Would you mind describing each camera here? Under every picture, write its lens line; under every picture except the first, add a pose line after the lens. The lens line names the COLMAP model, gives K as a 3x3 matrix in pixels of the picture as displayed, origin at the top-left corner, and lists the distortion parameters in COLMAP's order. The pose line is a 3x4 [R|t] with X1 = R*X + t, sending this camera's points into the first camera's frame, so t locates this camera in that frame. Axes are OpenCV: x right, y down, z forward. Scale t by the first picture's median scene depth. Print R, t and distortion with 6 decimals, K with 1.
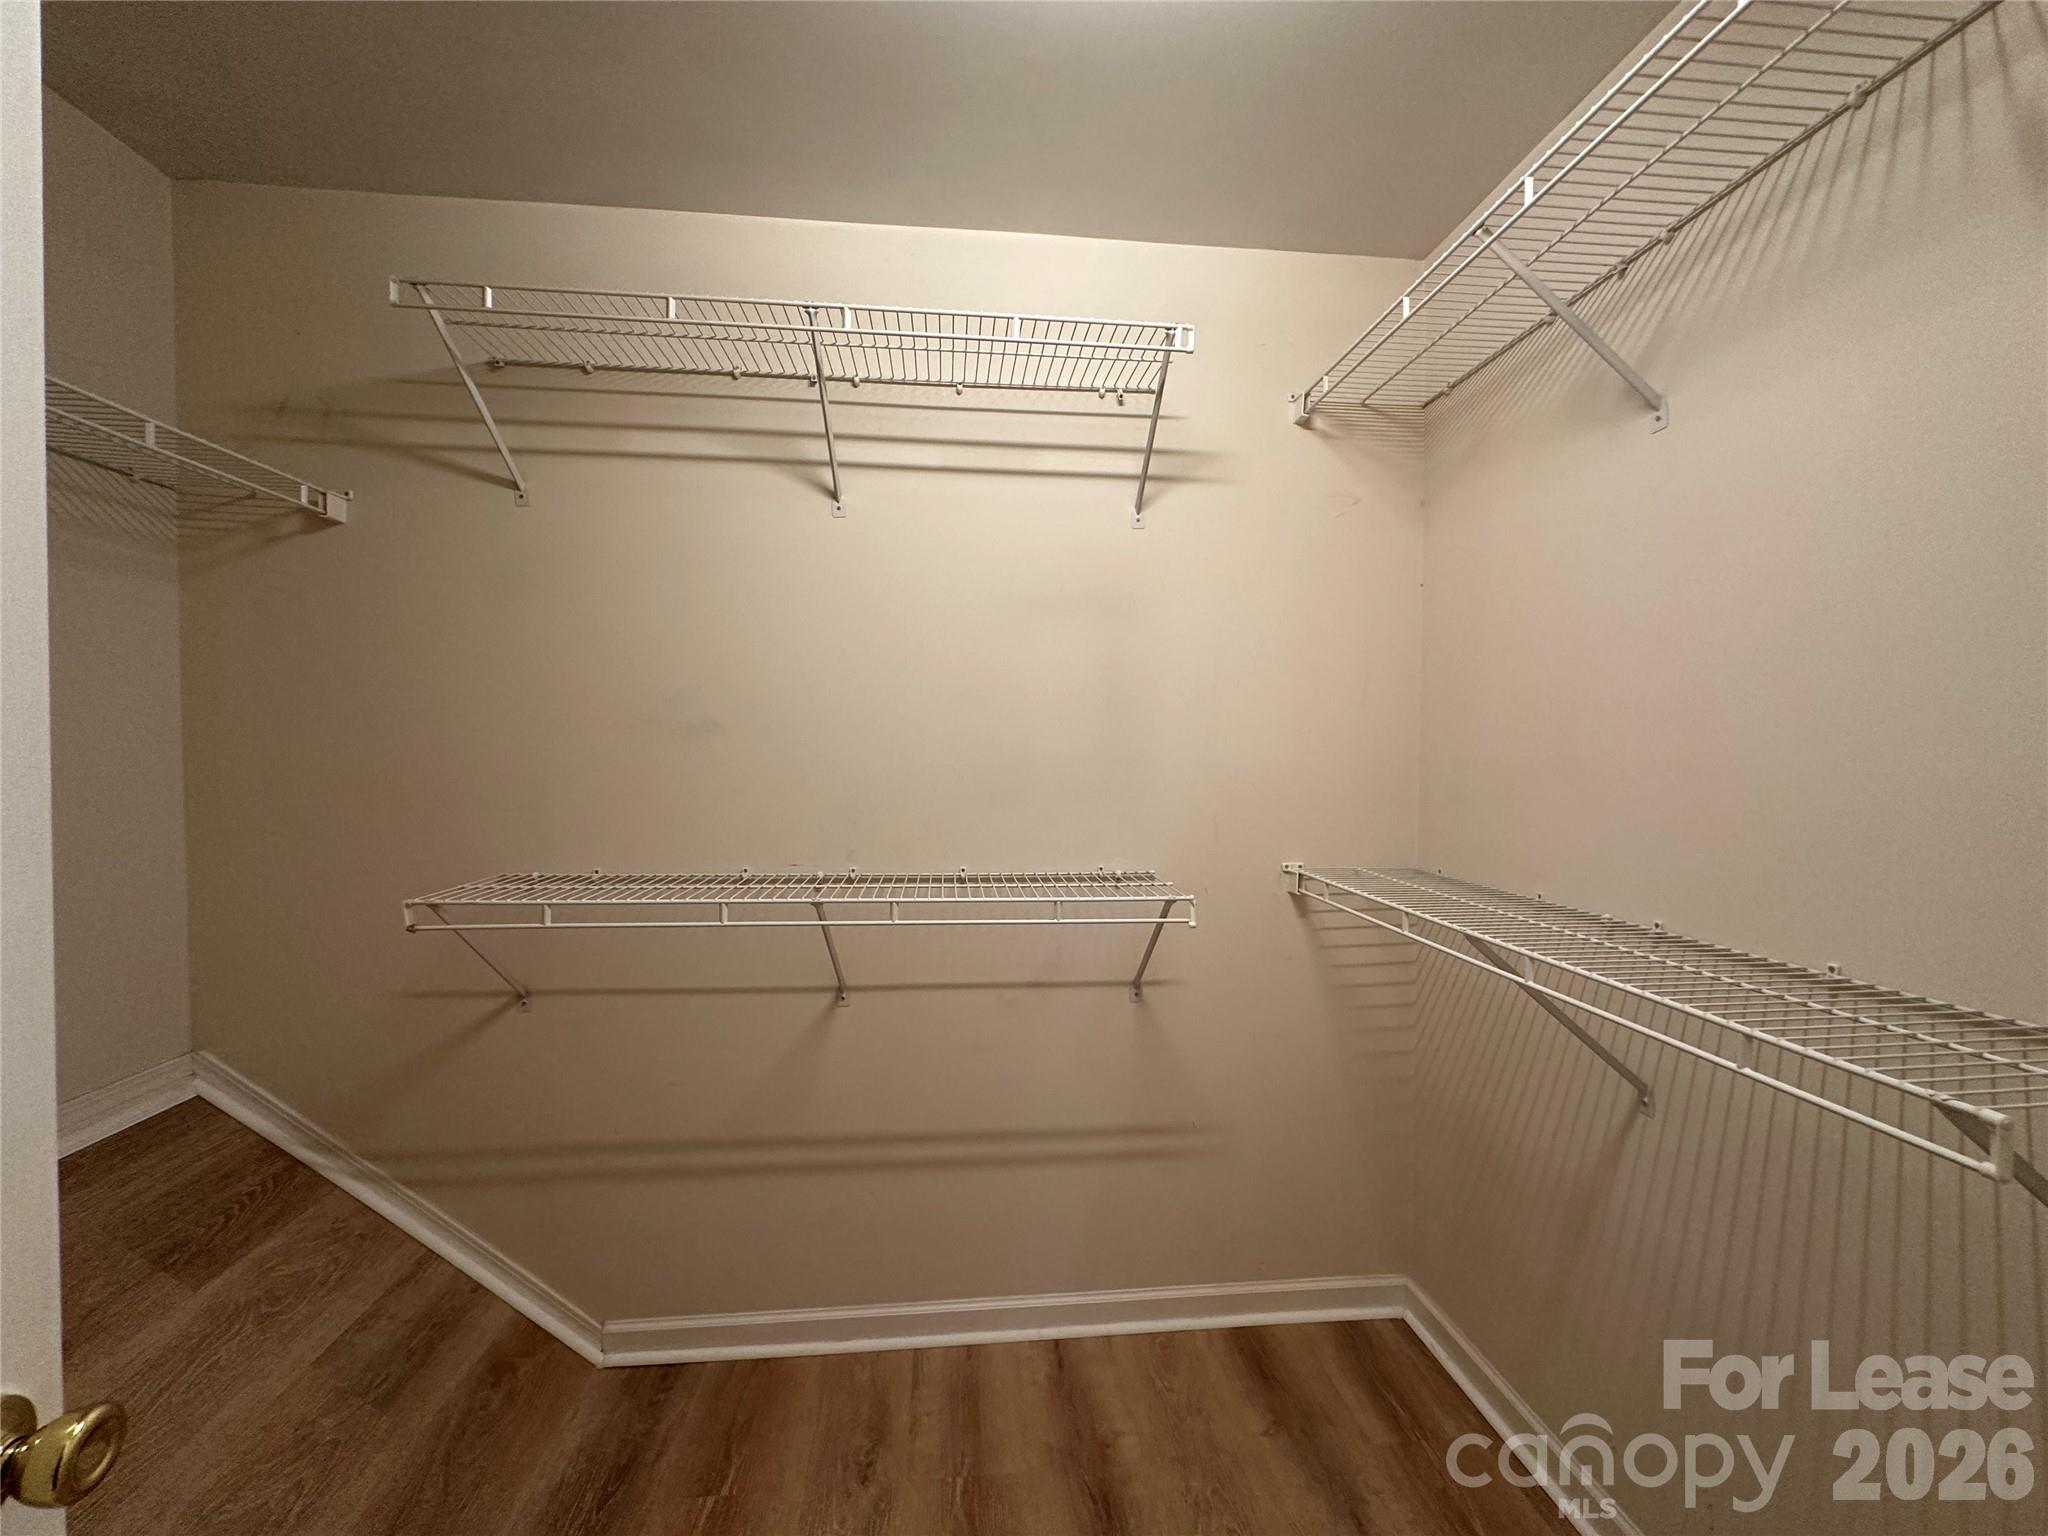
lens RADIAL K [[828.9, 0, 1021.5], [0, 828.9, 757.9], [0, 0, 1]] dist [-0.002705, -0.000148]
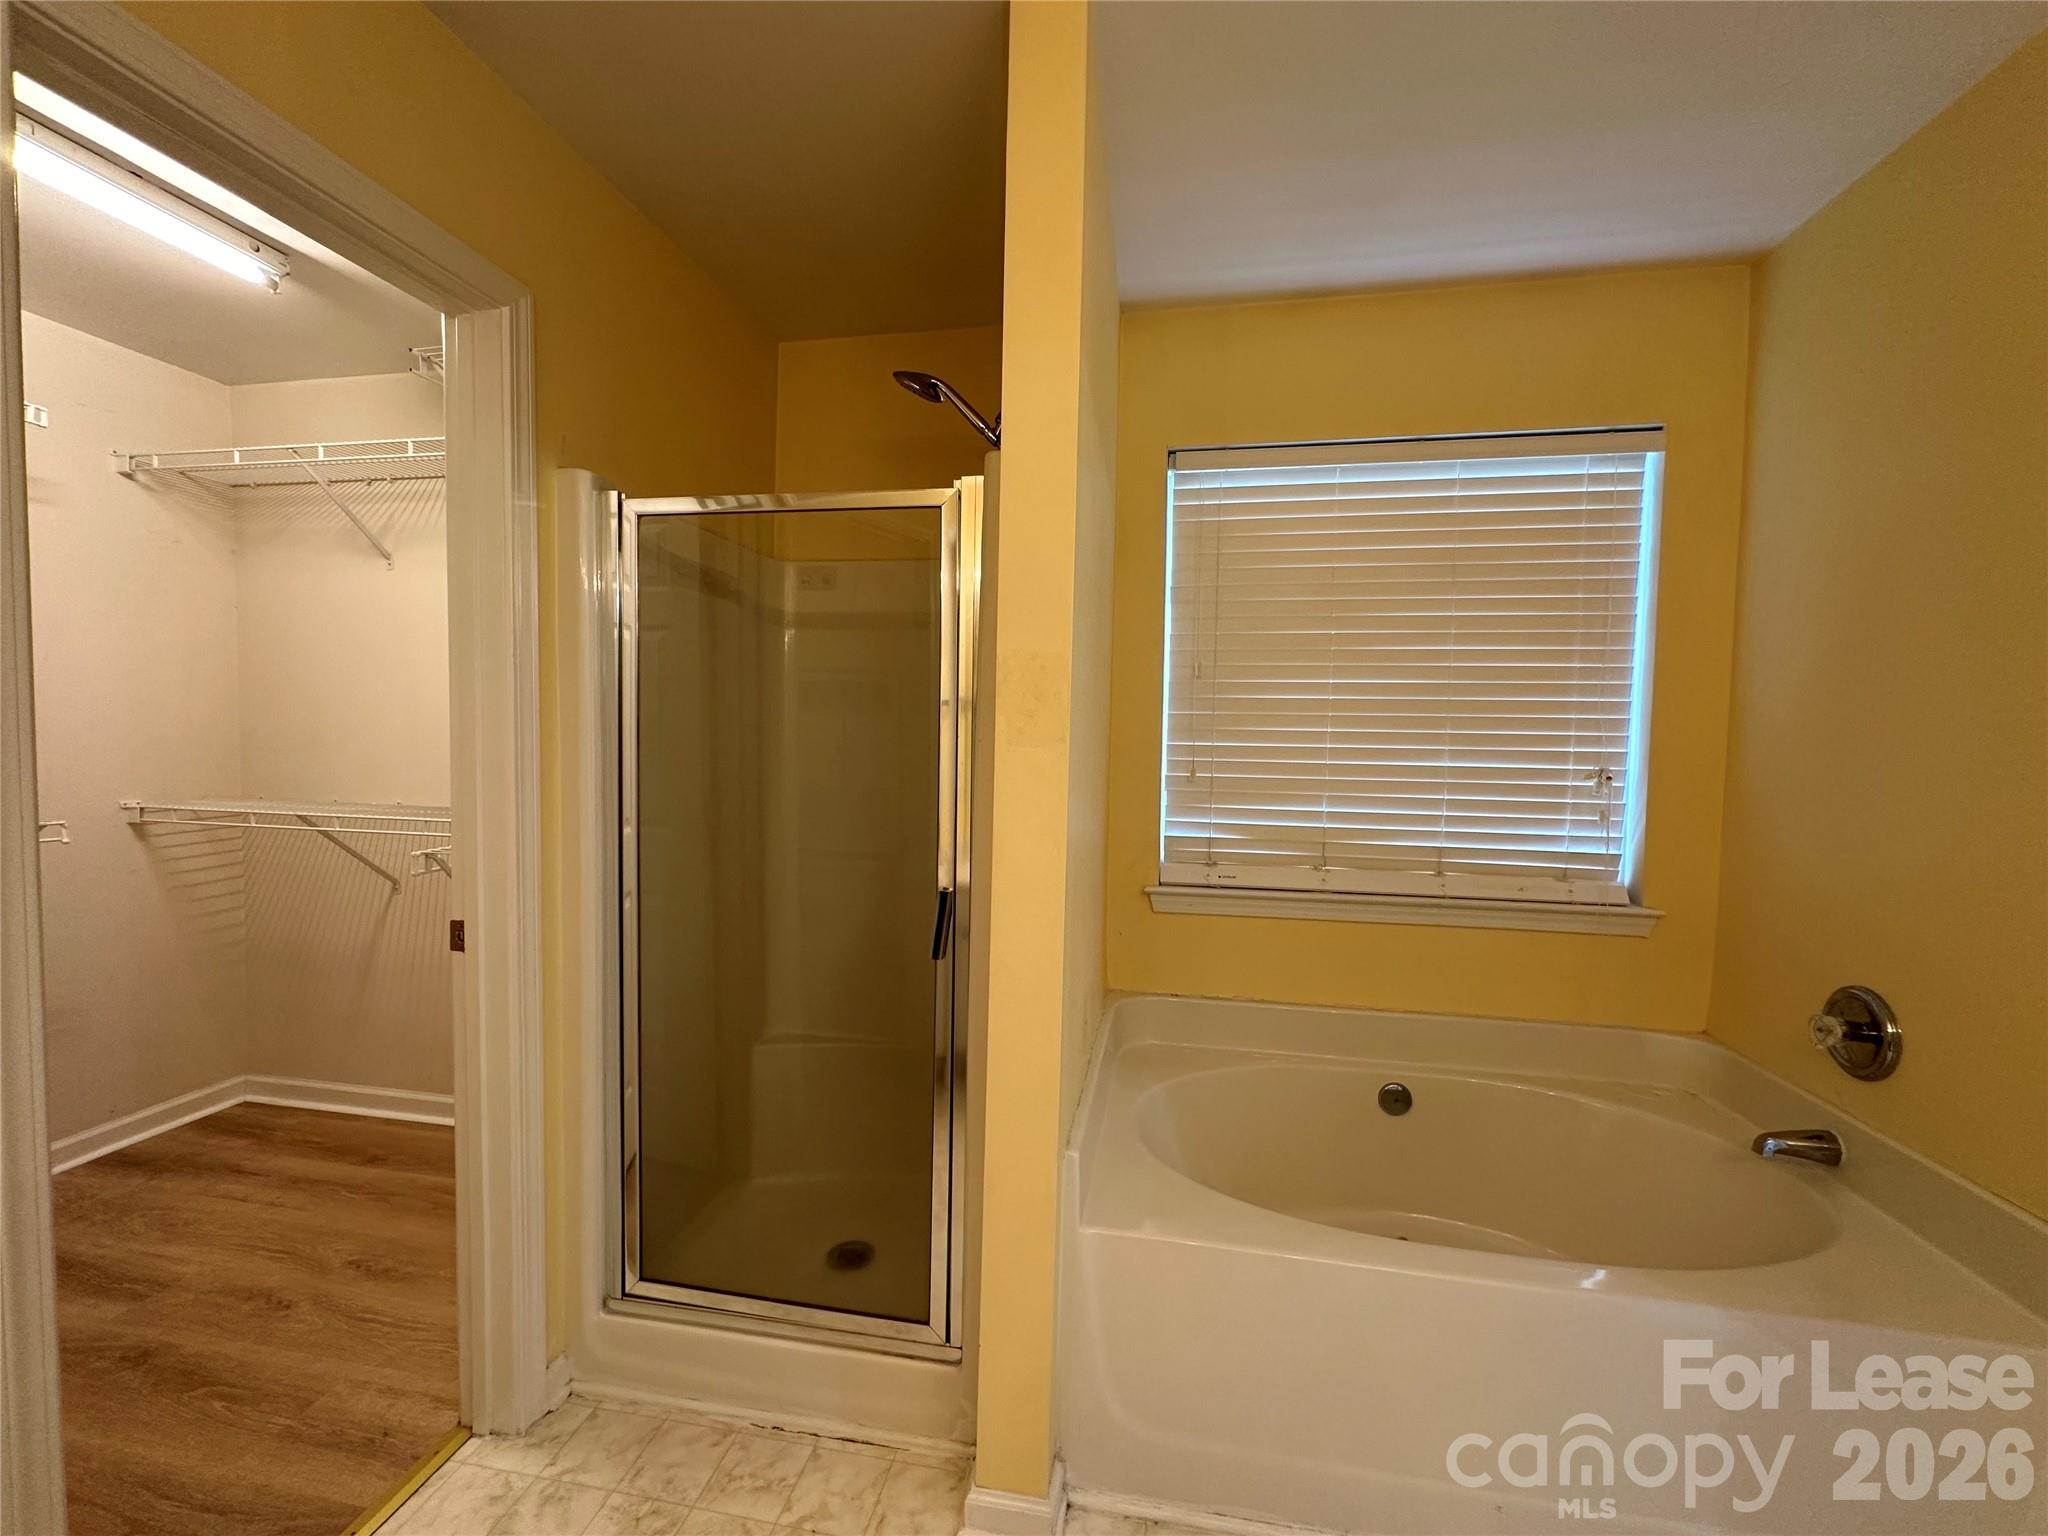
lens RADIAL K [[818.3, 0, 1025.5], [0, 818.3, 770.5], [0, 0, 1]] dist [-0.003150, 0.000338]
pose [[0.279447, -0.046400, 0.959039, -0.563721], [0.003043, 0.998869, 0.047441, 0.018787], [-0.960156, -0.010339, 0.279272, -0.807100]]
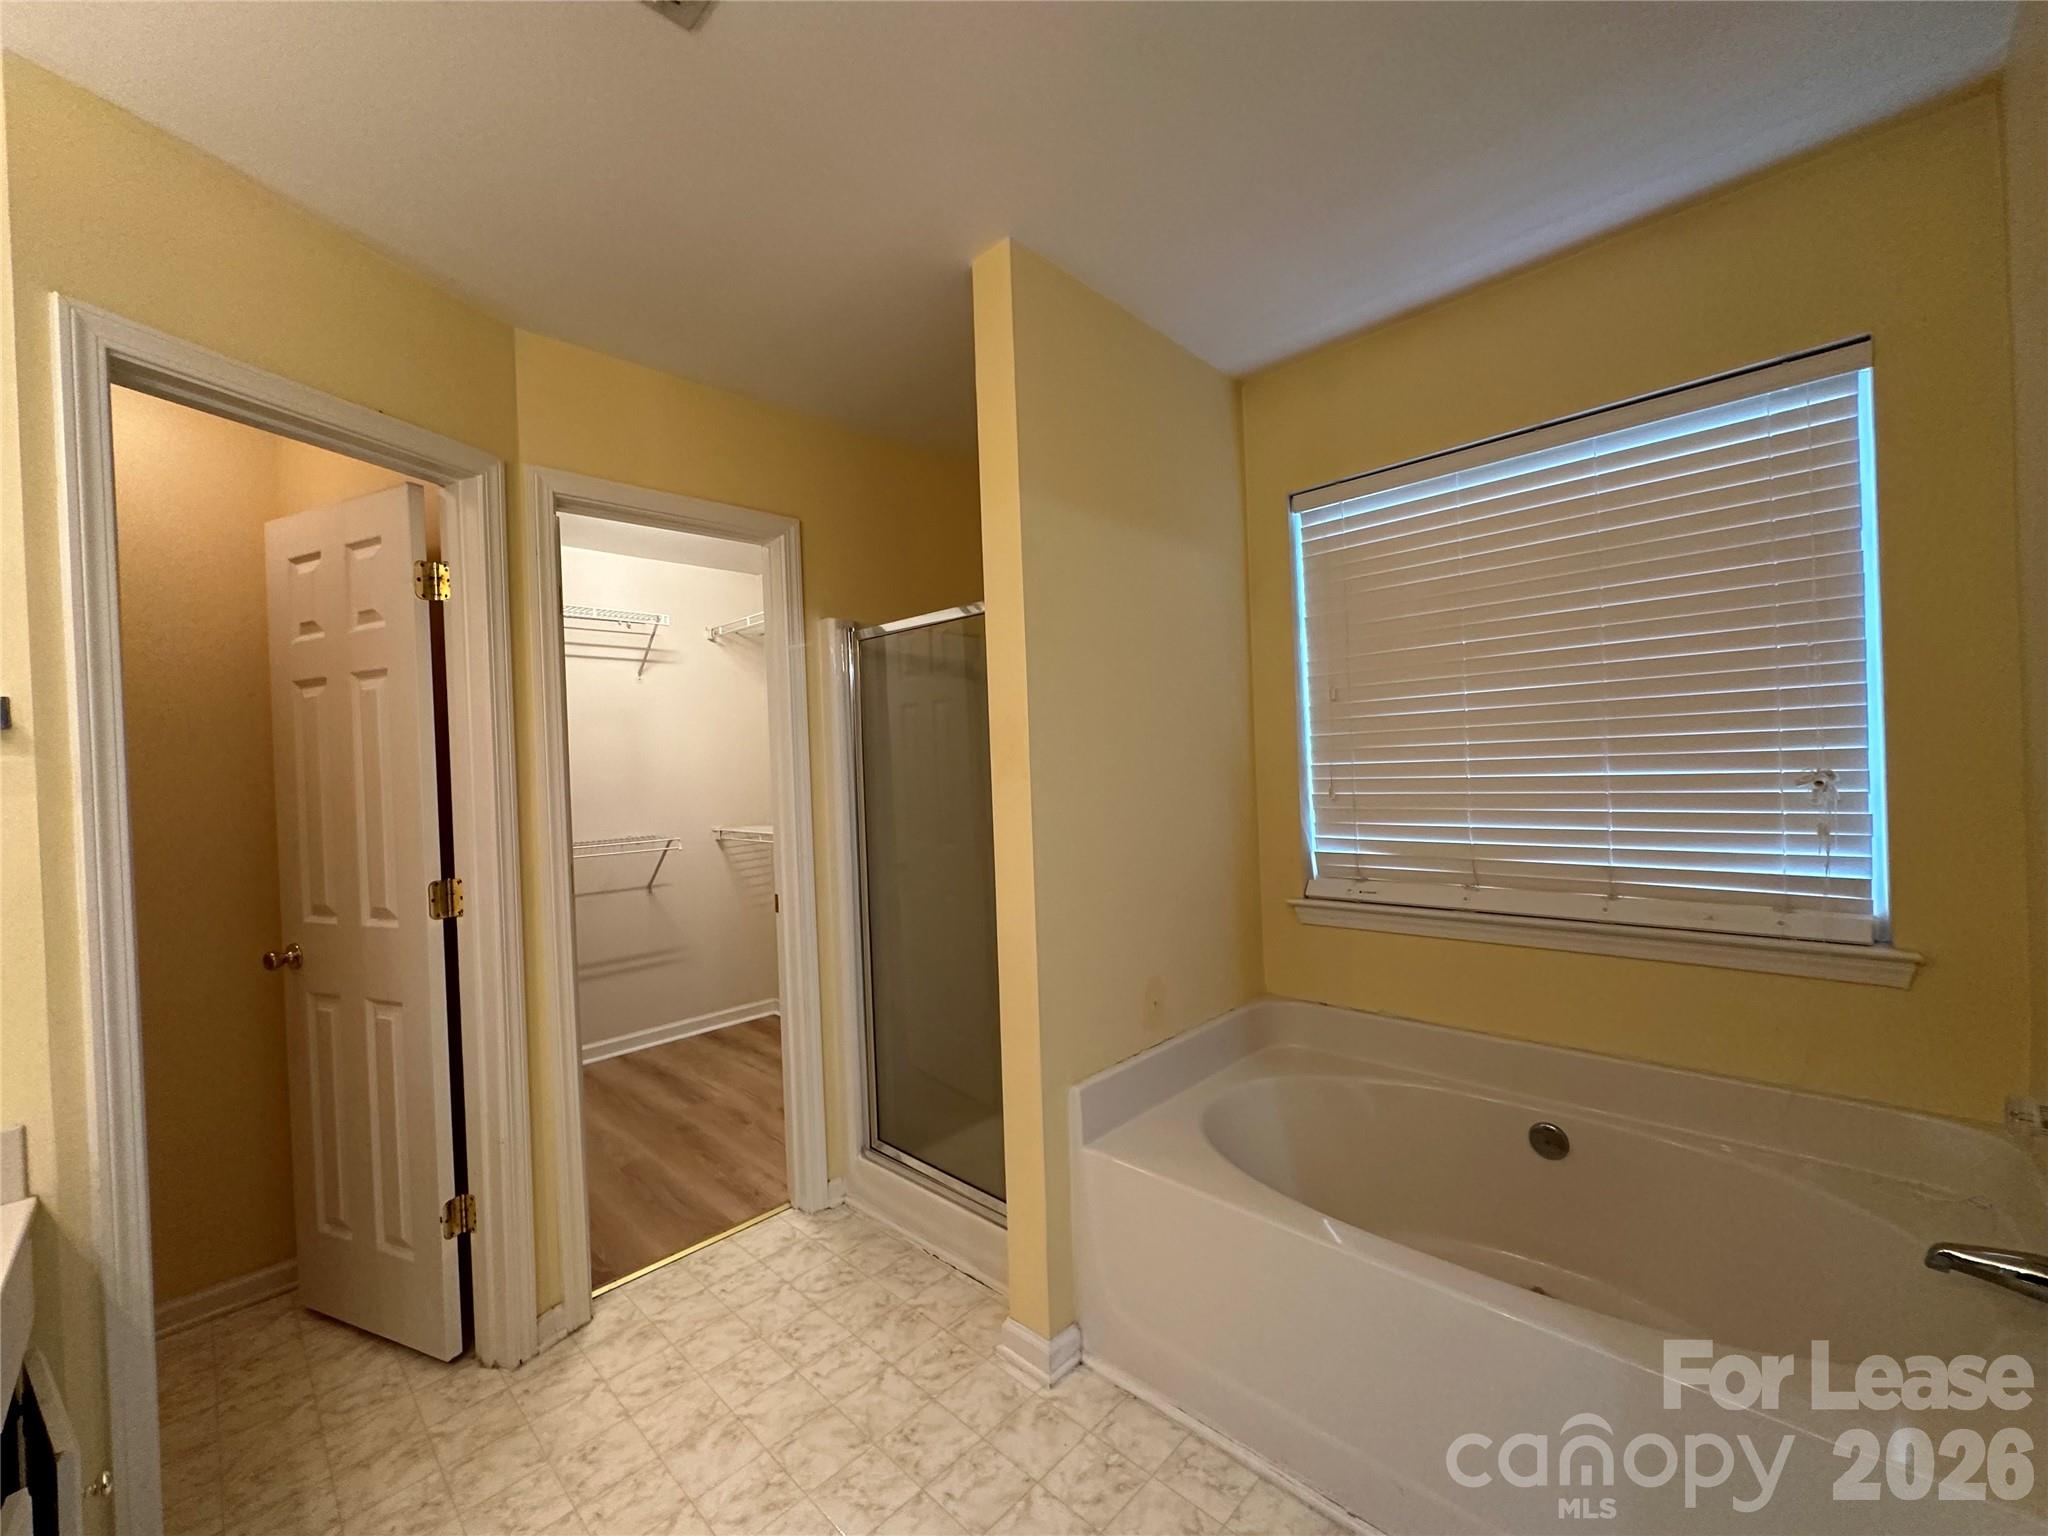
lens RADIAL K [[818.3, 0, 1025.5], [0, 818.3, 770.5], [0, 0, 1]] dist [-0.003150, 0.000338]
pose [[0.763231, -0.040708, 0.644842, -0.510915], [0.055888, 0.998432, -0.003118, 0.025256], [-0.643704, 0.038419, 0.764309, -1.387963]]
